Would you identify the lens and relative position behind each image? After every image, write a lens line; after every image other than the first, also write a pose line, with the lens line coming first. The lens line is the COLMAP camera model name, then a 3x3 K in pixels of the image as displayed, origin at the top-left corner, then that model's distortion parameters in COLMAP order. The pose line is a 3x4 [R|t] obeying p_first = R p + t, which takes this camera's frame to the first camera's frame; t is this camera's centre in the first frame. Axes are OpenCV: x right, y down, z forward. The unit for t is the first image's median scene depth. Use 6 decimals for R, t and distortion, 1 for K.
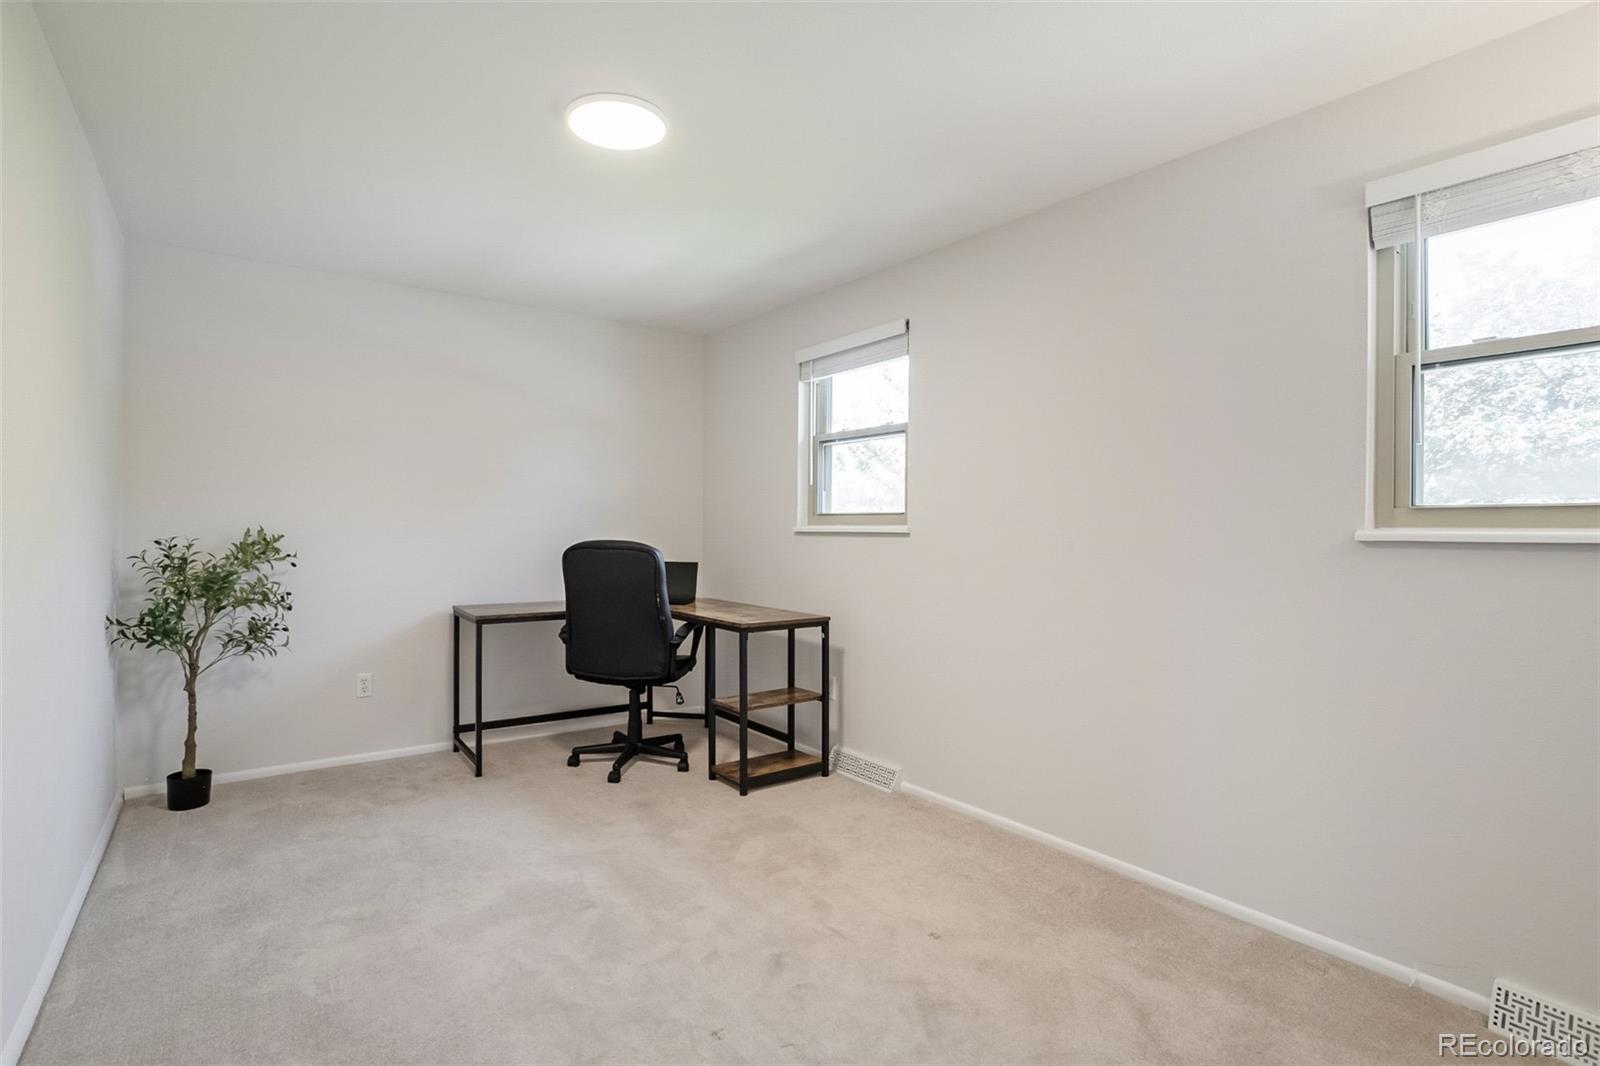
lens RADIAL K [[782.6, 0, 806.2], [0, 782.6, 529.4], [0, 0, 1]] dist [0.001147, 0.000604]
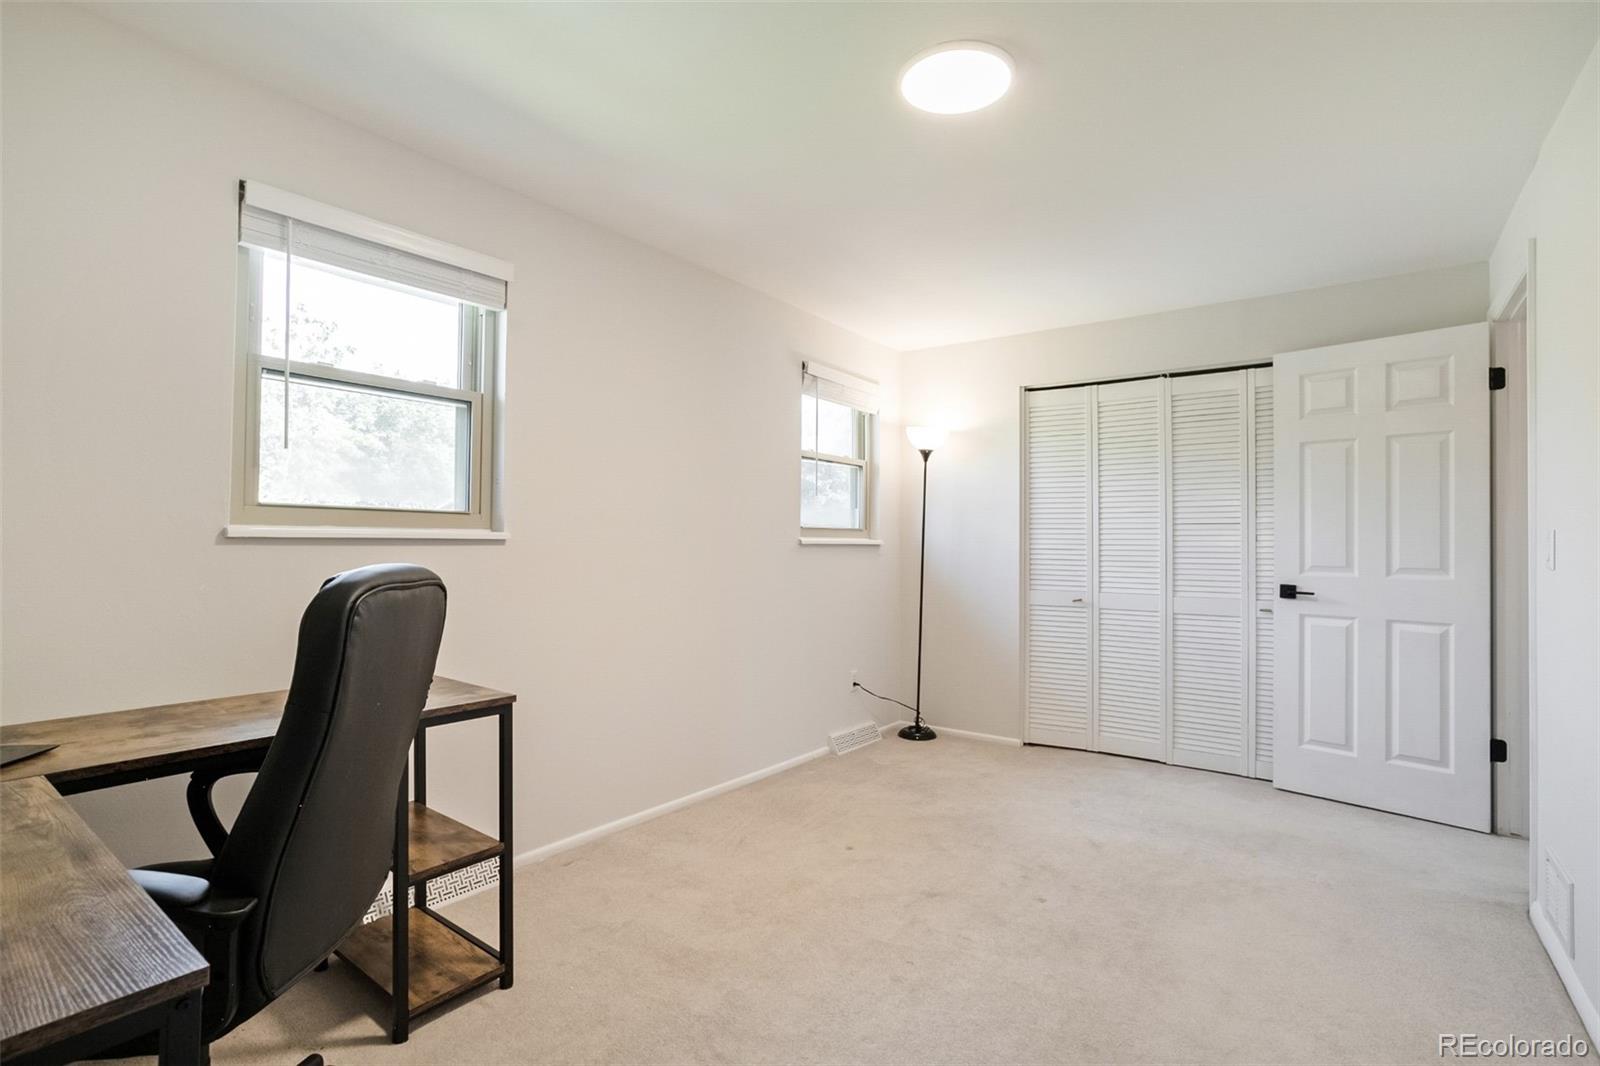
lens RADIAL K [[782.6, 0, 806.2], [0, 782.6, 529.4], [0, 0, 1]] dist [0.001147, 0.000604]
pose [[-0.274165, -0.004519, 0.961672, -0.625771], [-0.019724, 0.999805, -0.000925, -0.010340], [-0.961480, -0.019222, -0.274201, 0.830540]]
